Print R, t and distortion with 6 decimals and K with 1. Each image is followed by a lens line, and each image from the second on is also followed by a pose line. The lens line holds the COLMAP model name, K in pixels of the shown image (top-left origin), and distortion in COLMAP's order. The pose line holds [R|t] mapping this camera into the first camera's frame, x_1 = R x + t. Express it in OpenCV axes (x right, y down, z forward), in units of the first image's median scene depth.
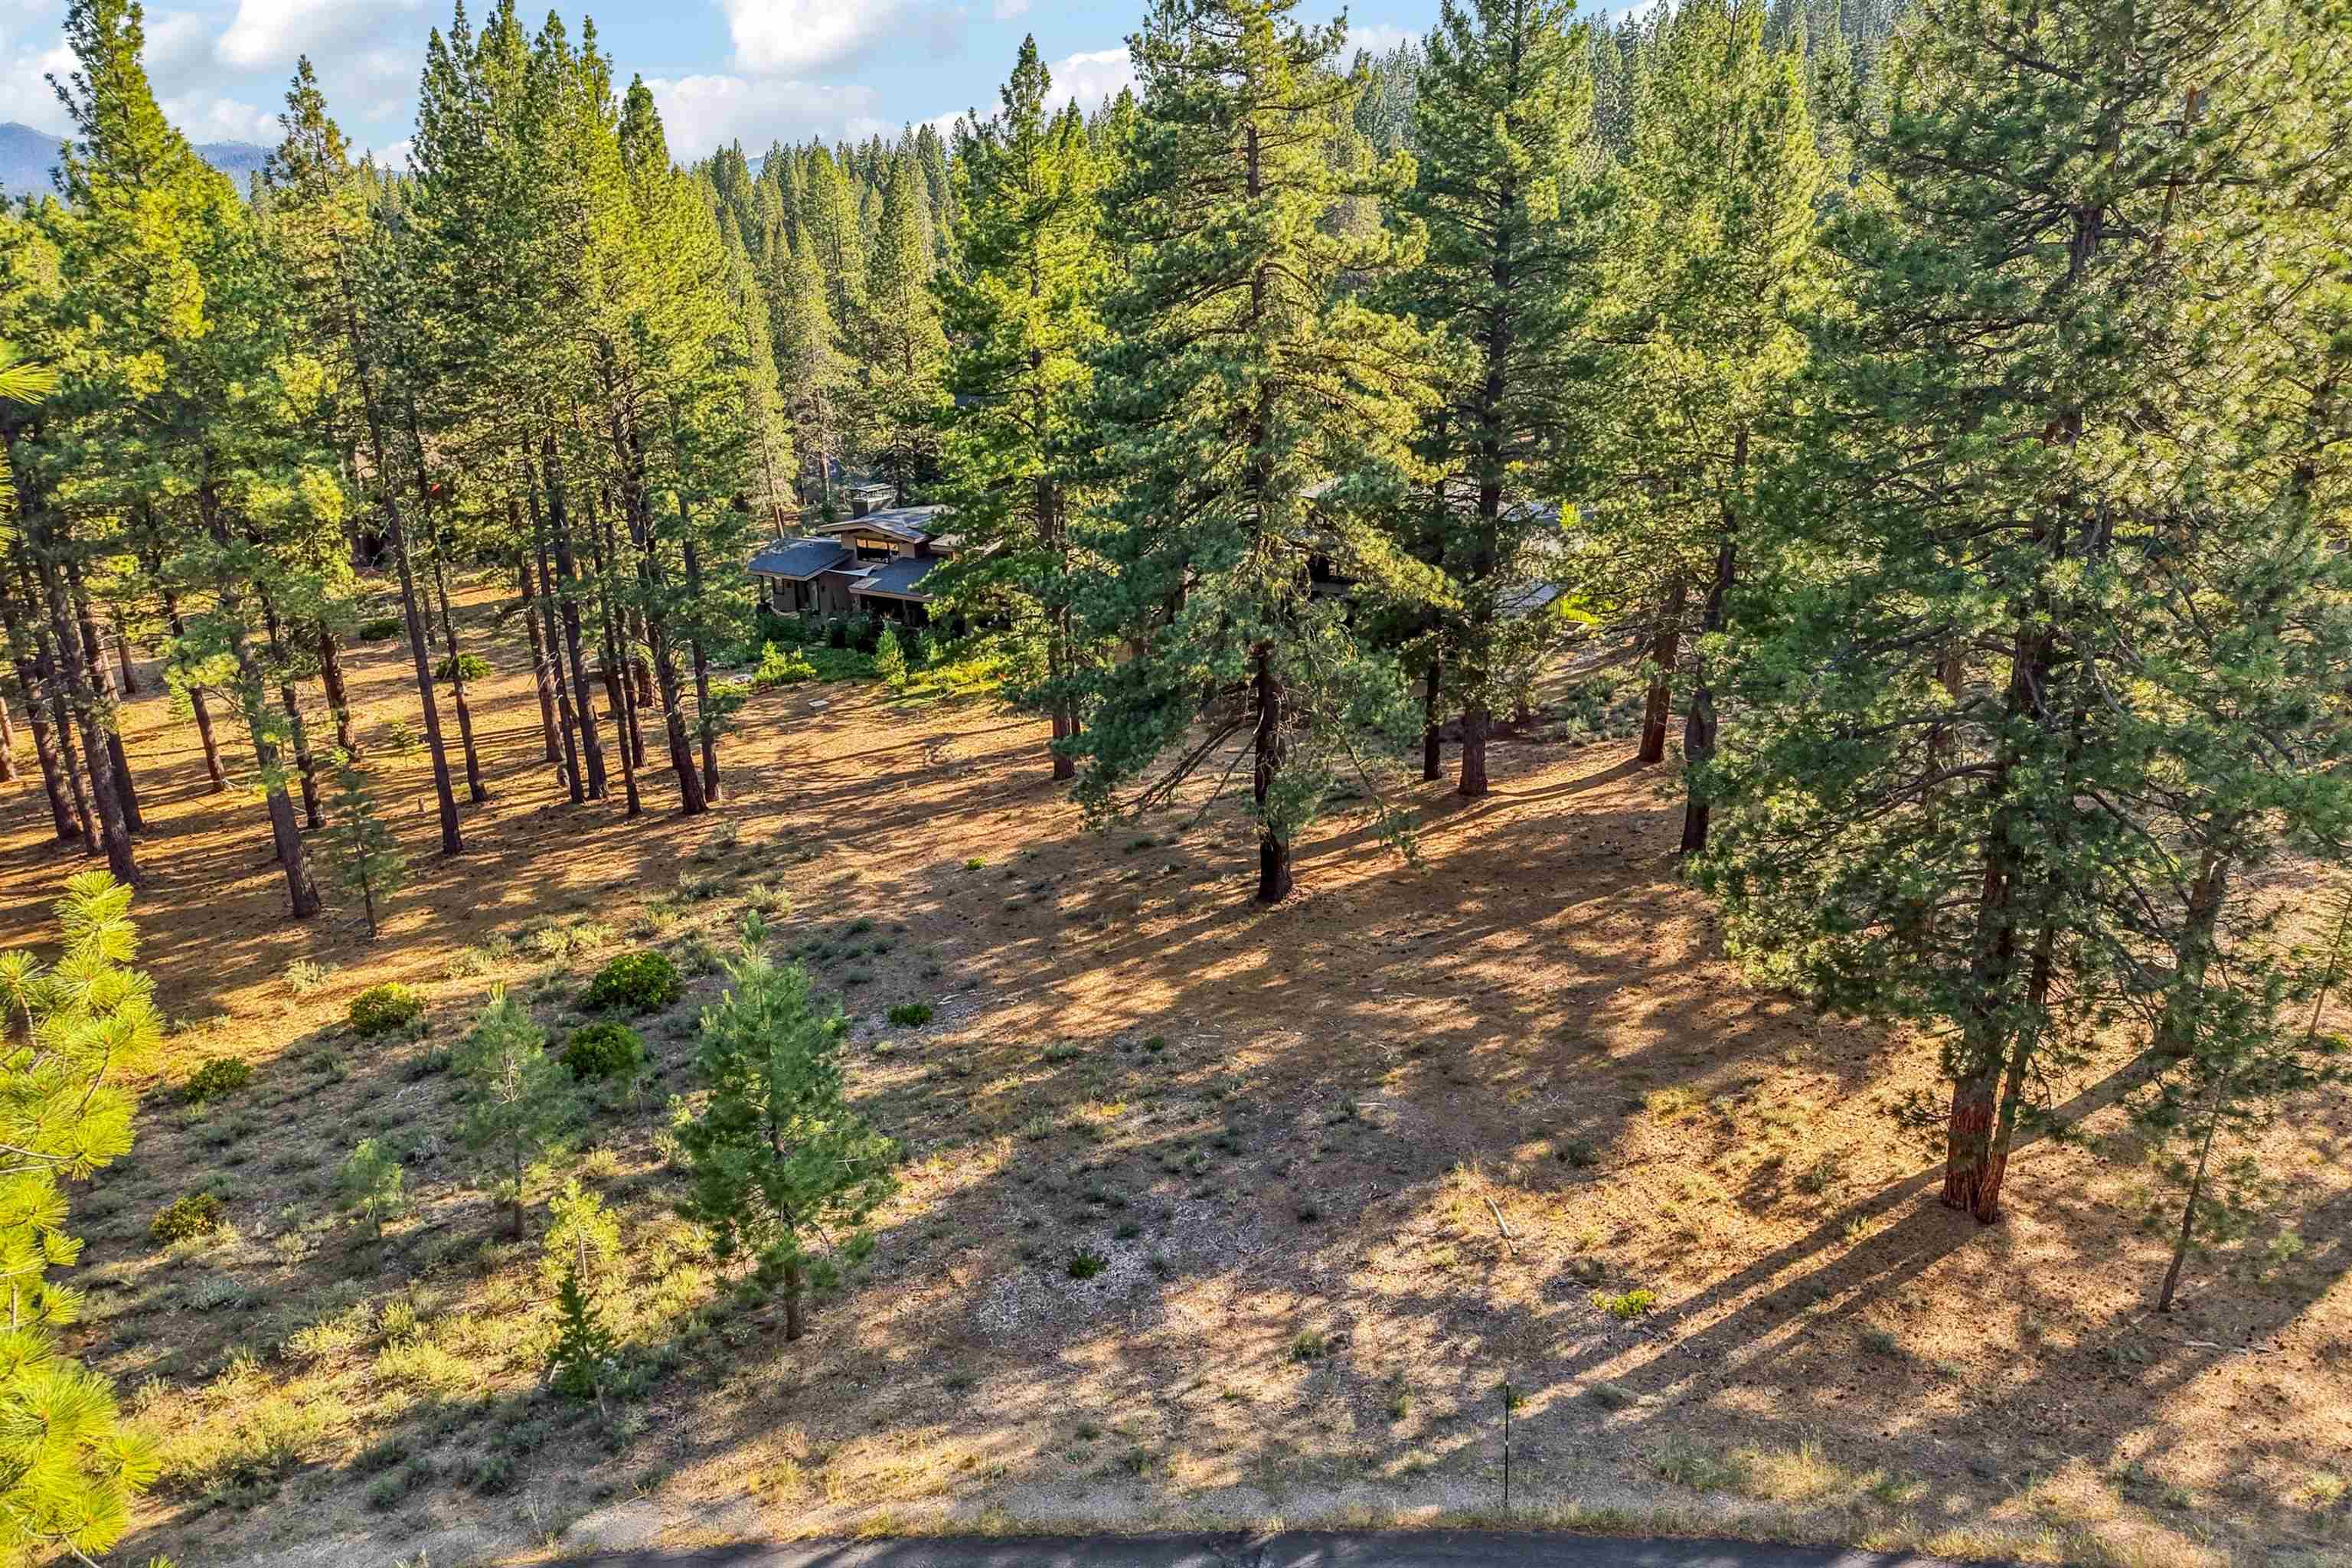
lens RADIAL K [[1598.9, 0, 1171.0], [0, 1598.9, 789.8], [0, 0, 1]] dist [0.011953, -0.002120]
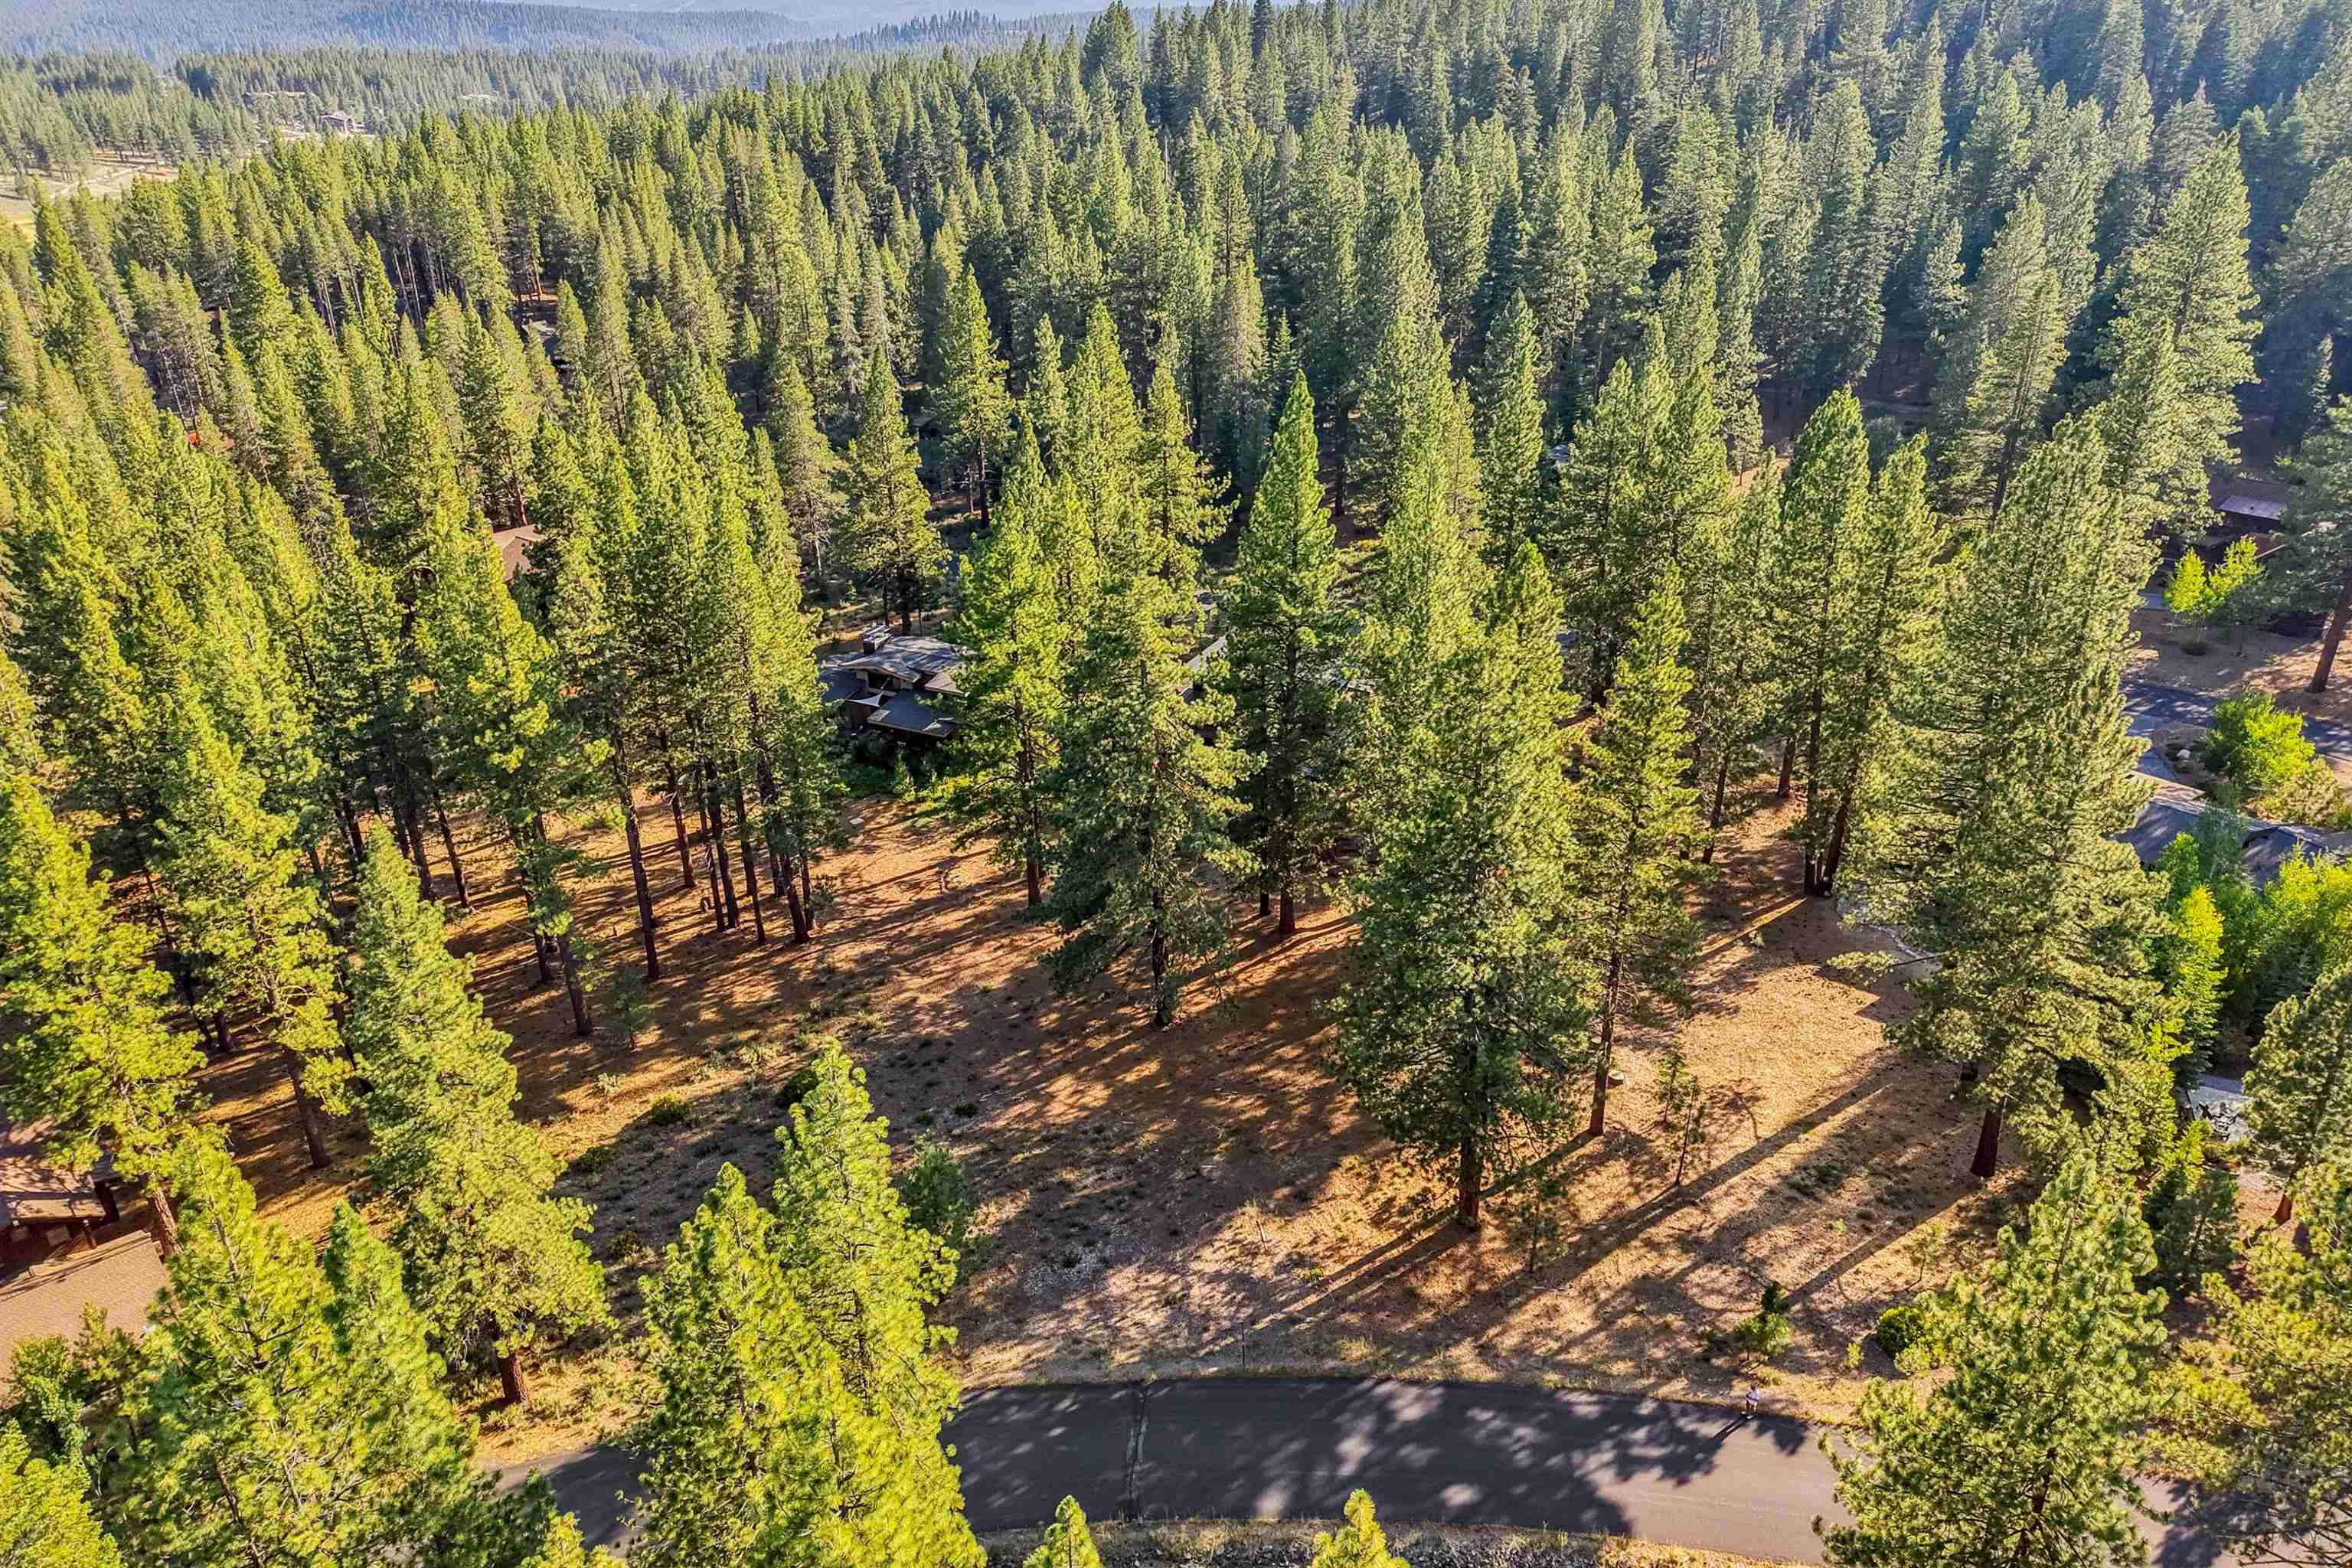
lens RADIAL K [[1598.9, 0, 1173.9], [0, 1598.9, 777.0], [0, 0, 1]] dist [0.011953, -0.002120]
pose [[0.998683, -0.021904, 0.046386, 0.000302], [0.017316, 0.995124, 0.097095, -0.449771], [-0.048287, -0.096164, 0.994194, -0.877978]]
